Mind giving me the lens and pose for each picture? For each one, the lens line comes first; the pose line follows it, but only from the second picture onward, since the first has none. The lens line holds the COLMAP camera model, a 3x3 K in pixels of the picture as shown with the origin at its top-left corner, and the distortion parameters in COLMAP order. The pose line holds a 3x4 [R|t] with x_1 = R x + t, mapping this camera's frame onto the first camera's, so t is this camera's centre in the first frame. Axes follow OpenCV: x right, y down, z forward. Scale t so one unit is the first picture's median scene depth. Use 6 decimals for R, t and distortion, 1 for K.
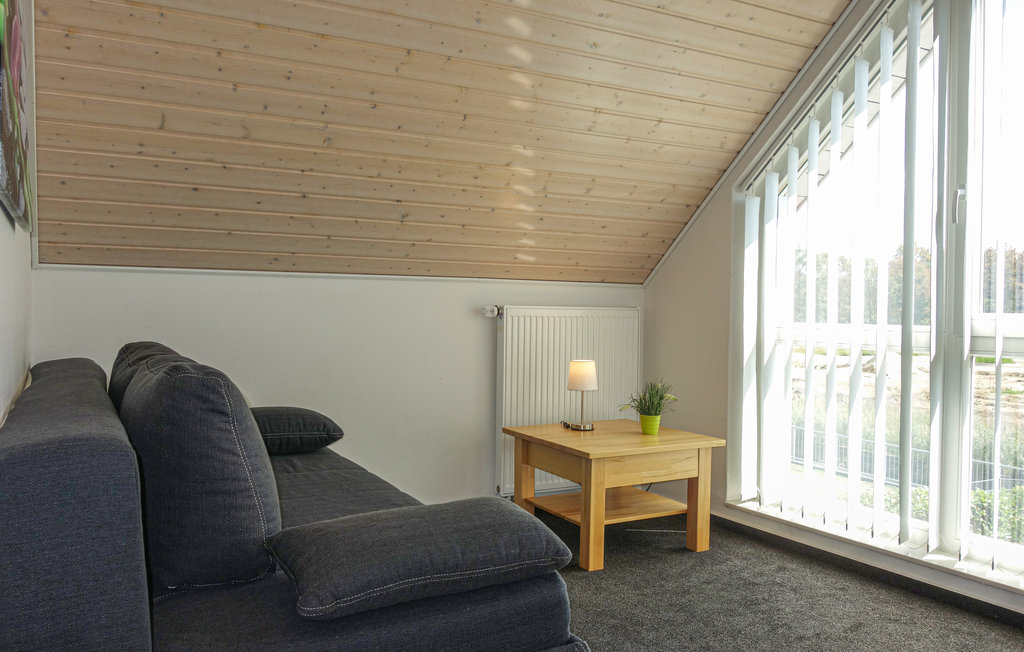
lens RADIAL K [[812.3, 0, 512.0], [0, 812.3, 326.0], [0, 0, 1]] dist [-0.007835, -0.003349]
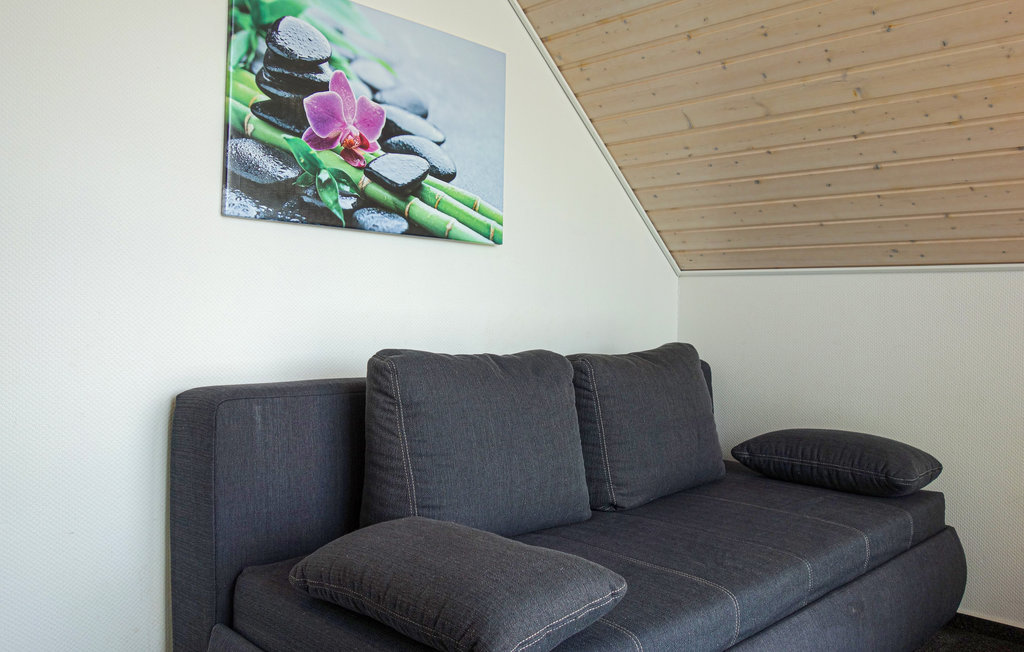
lens RADIAL K [[812.3, 0, 512.0], [0, 812.3, 326.0], [0, 0, 1]] dist [-0.007835, -0.003349]
pose [[0.277871, 0.012250, -0.960540, 0.427422], [-0.033985, 0.999418, 0.002914, 0.002591], [0.960017, 0.031835, 0.278126, 0.483201]]
